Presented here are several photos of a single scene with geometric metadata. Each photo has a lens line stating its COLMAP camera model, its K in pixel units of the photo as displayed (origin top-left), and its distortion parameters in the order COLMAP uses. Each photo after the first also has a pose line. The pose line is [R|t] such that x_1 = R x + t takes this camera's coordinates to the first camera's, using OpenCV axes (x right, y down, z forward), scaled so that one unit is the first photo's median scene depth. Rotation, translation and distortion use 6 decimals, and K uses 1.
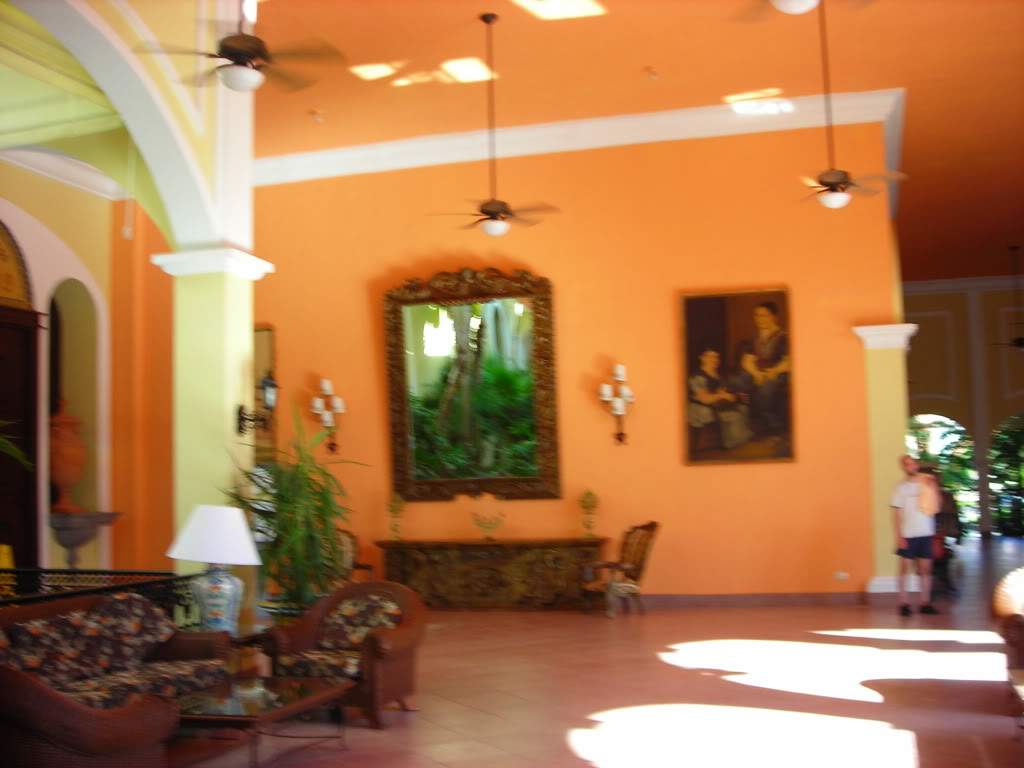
lens RADIAL K [[1256.7, 0, 514.0], [0, 1256.7, 384.9], [0, 0, 1]] dist [-0.163743, 0.000000]
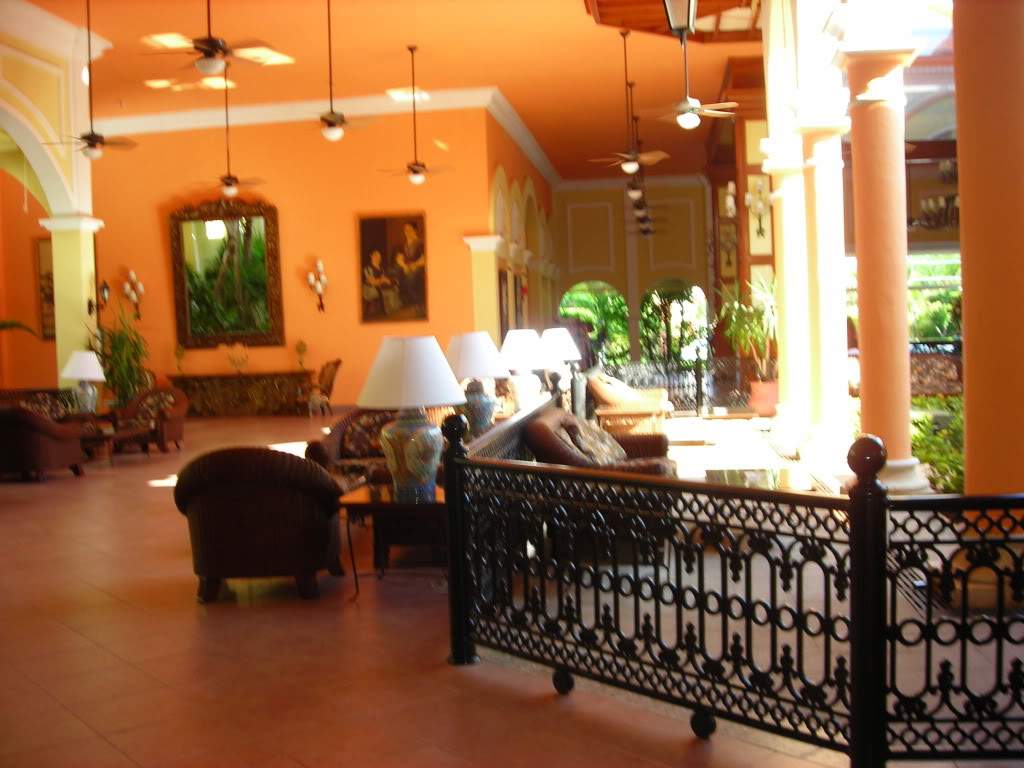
lens RADIAL K [[1256.7, 0, 509.8], [0, 1256.7, 381.1], [0, 0, 1]] dist [-0.163743, 0.000000]
pose [[0.988377, -0.019311, 0.150791, 0.082231], [0.001623, 0.993184, 0.116548, -0.050212], [-0.152014, -0.114949, 0.981671, -0.614644]]
